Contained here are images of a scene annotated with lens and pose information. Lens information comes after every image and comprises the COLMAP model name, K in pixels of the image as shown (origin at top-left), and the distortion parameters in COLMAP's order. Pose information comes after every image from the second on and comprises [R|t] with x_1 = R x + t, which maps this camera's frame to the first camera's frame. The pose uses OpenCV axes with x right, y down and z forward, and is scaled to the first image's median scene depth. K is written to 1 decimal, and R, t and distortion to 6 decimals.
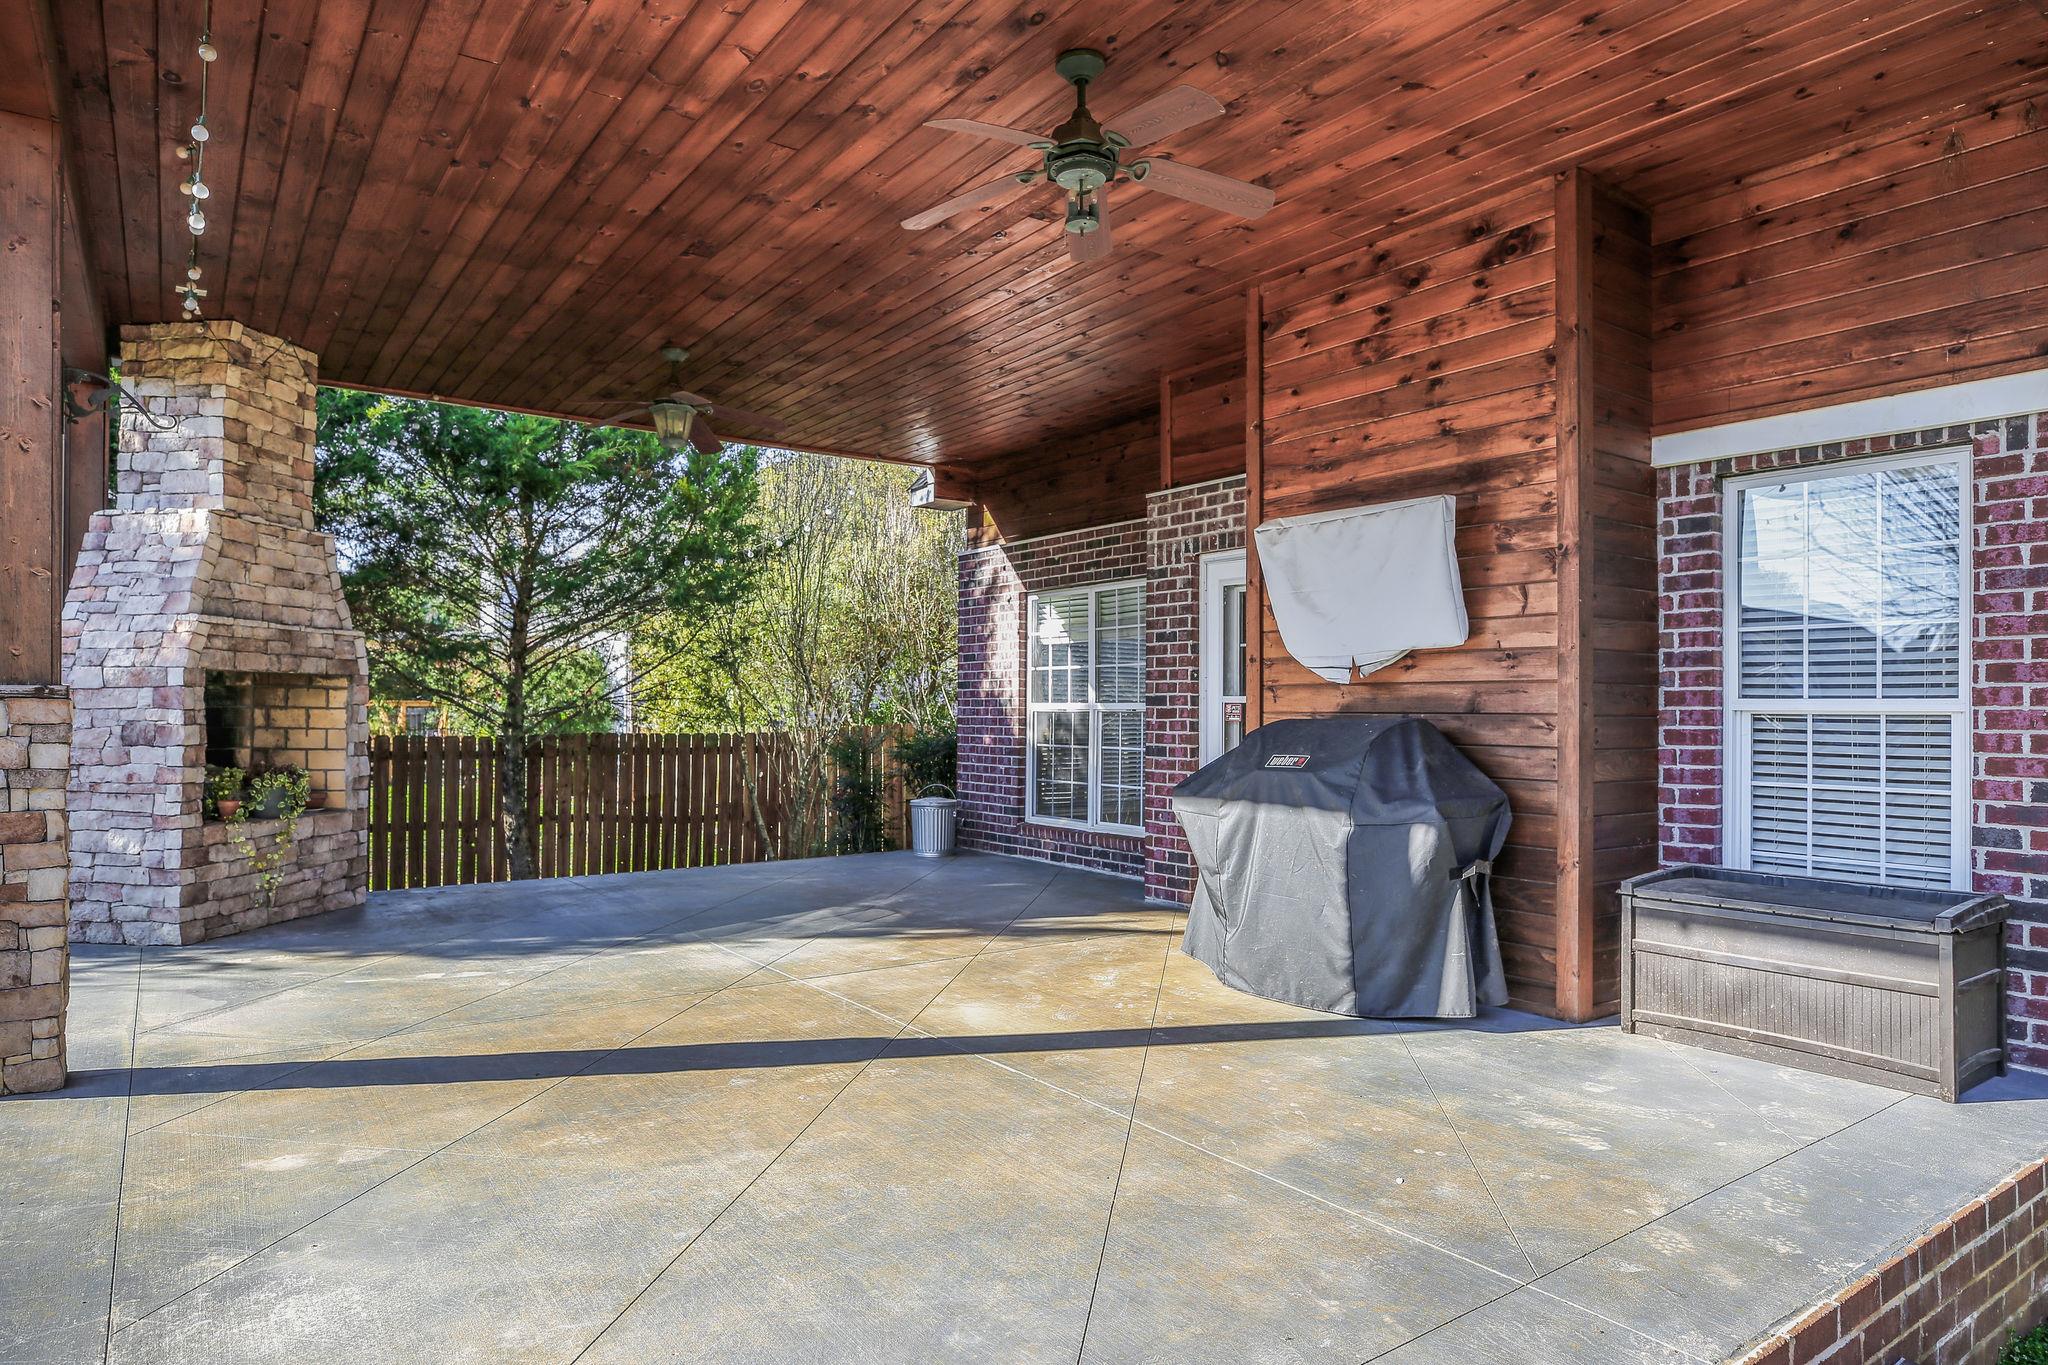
lens RADIAL K [[1220.8, 0, 1004.0], [0, 1220.8, 699.4], [0, 0, 1]] dist [-0.009617, 0.001500]
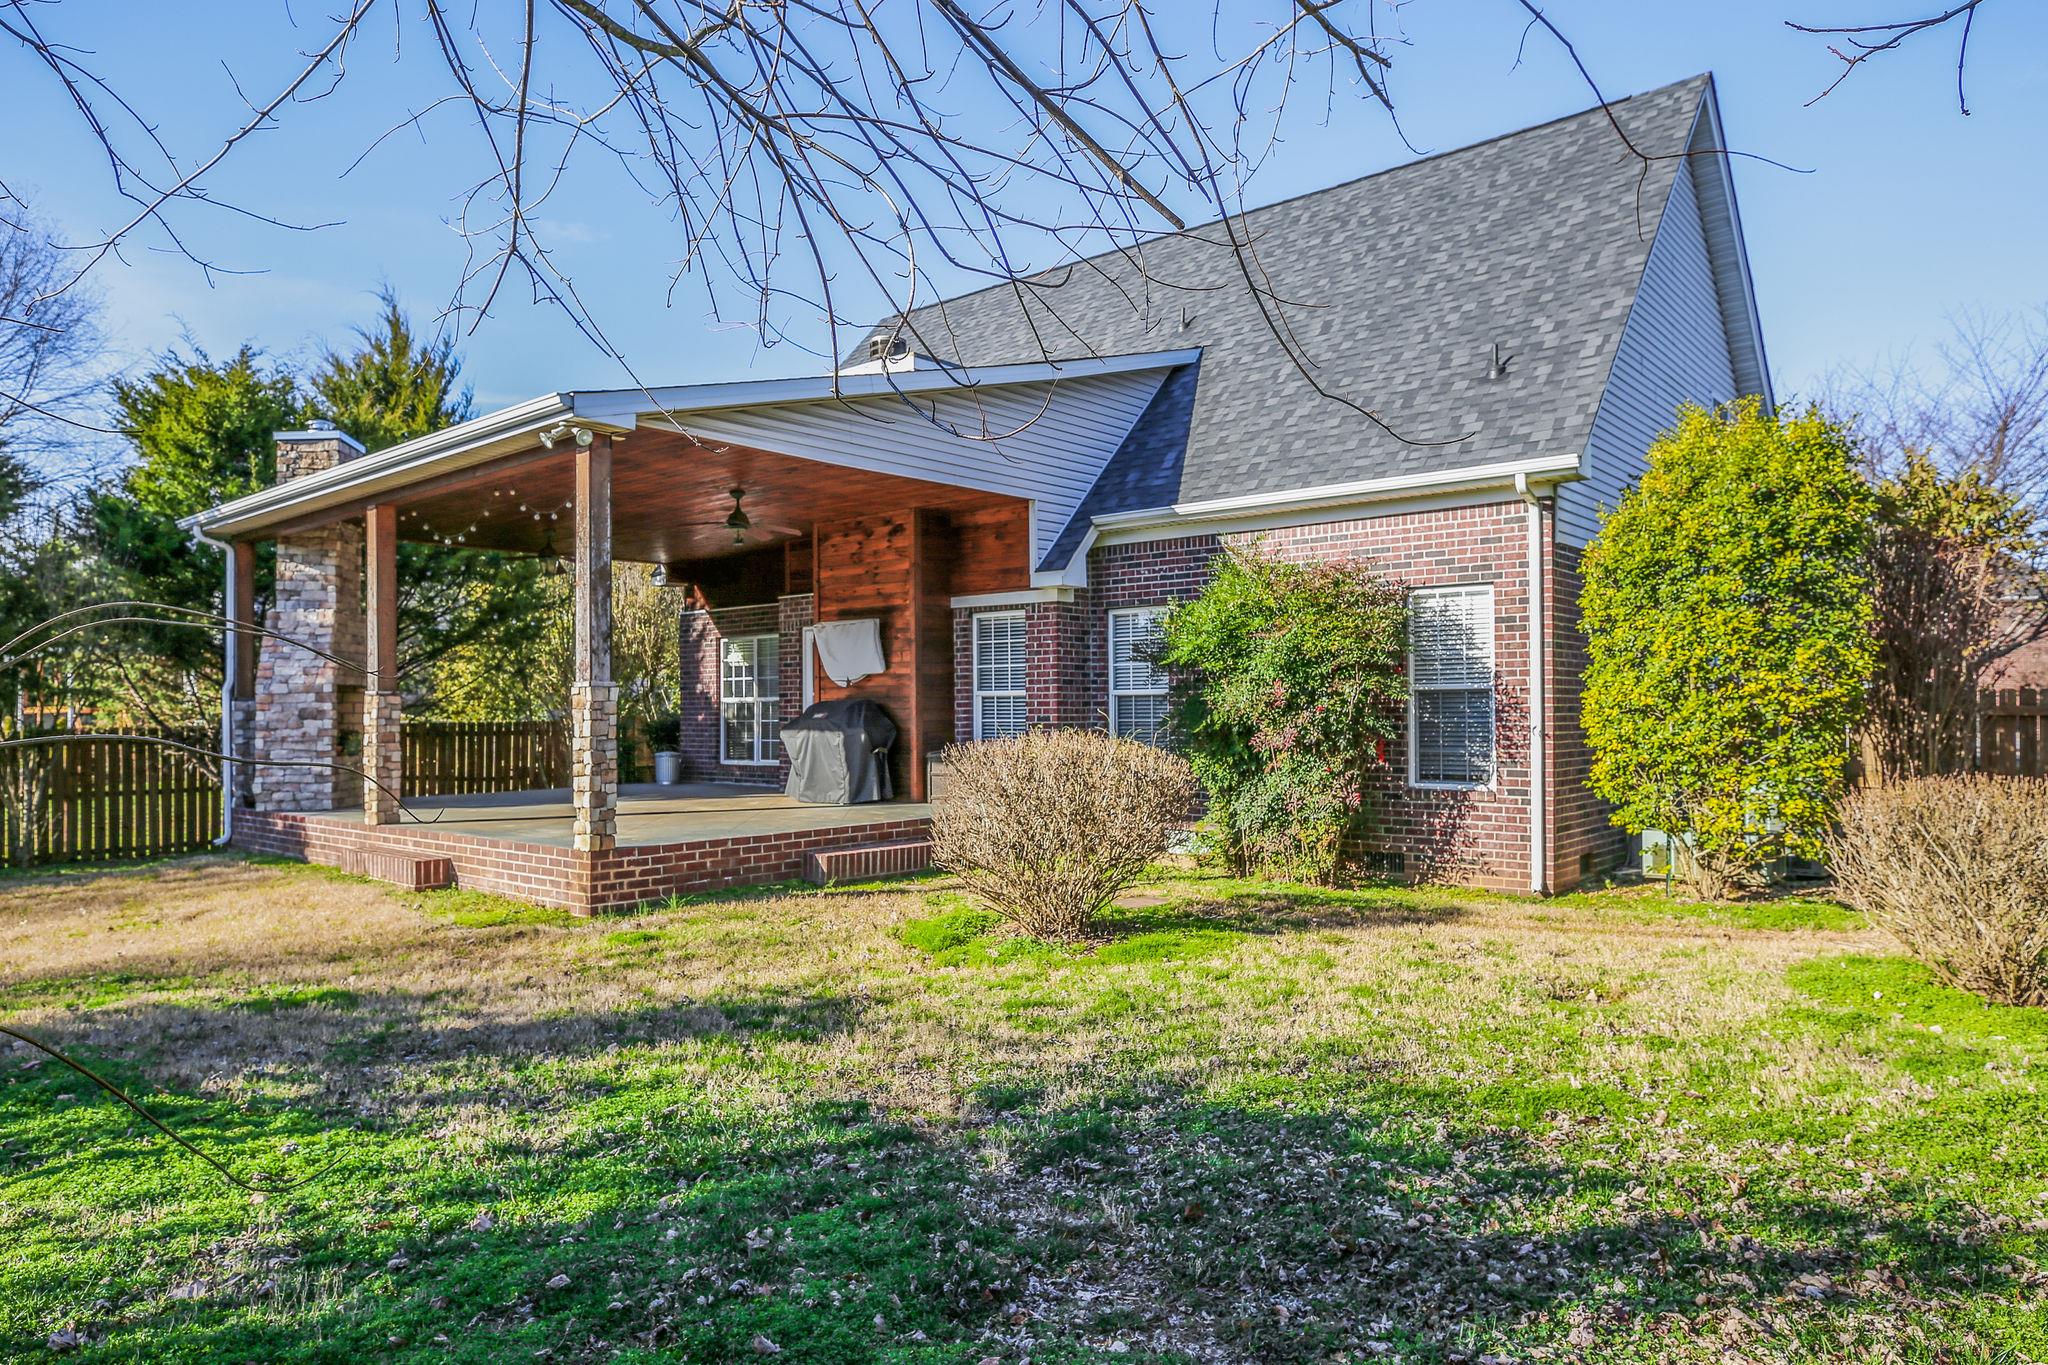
lens RADIAL K [[1296.6, 0, 1008.4], [0, 1296.6, 695.5], [0, 0, 1]] dist [-0.019833, -0.000516]
pose [[0.971511, -0.009914, 0.236788, -0.034482], [0.011056, 0.999933, -0.003494, 0.016913], [-0.236737, 0.006012, 0.971555, -1.551526]]
